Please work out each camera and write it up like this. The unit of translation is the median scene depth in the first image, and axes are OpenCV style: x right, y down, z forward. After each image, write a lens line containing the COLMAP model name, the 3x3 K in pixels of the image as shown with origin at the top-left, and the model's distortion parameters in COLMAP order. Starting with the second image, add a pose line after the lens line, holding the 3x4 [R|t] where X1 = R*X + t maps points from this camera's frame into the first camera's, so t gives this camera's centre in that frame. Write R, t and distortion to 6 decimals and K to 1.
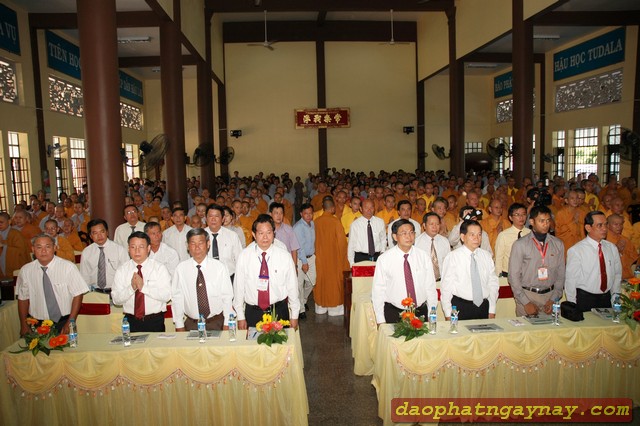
lens RADIAL K [[500.7, 0, 320.0], [0, 500.7, 213.0], [0, 0, 1]] dist [-0.174469, 0.161054]
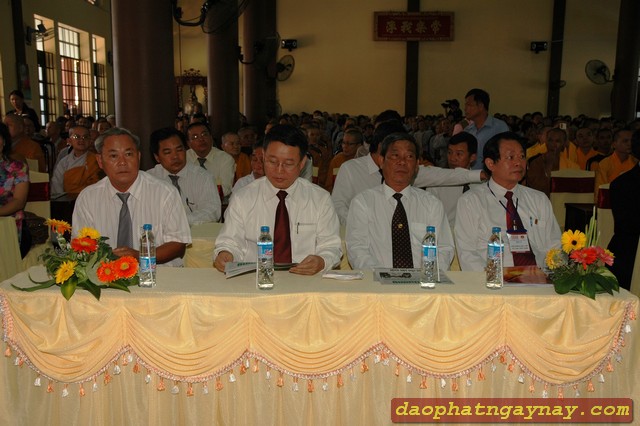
lens RADIAL K [[650.1, 0, 321.2], [0, 650.1, 215.9], [0, 0, 1]] dist [0.002046, 0.017438]
pose [[0.996969, 0.045536, -0.063084, -0.075892], [-0.042105, 0.997616, 0.054678, 0.041749], [0.065424, -0.051856, 0.996509, 0.096261]]
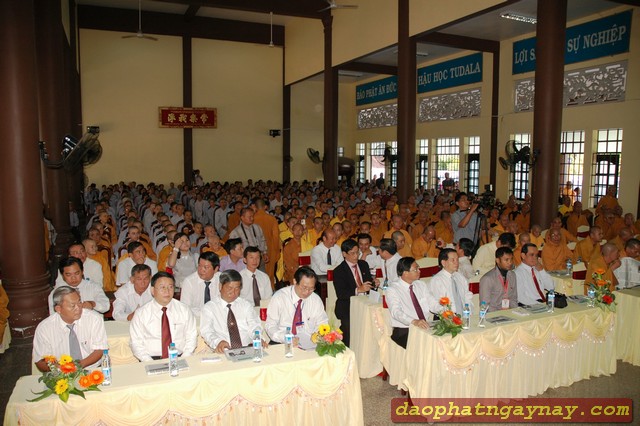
lens RADIAL K [[500.7, 0, 320.0], [0, 500.7, 213.0], [0, 0, 1]] dist [-0.174469, 0.161054]
pose [[0.940819, -0.005905, 0.338858, -0.108965], [0.007423, 0.999967, -0.003183, -0.001441], [-0.338829, 0.005510, 0.940832, 0.026661]]
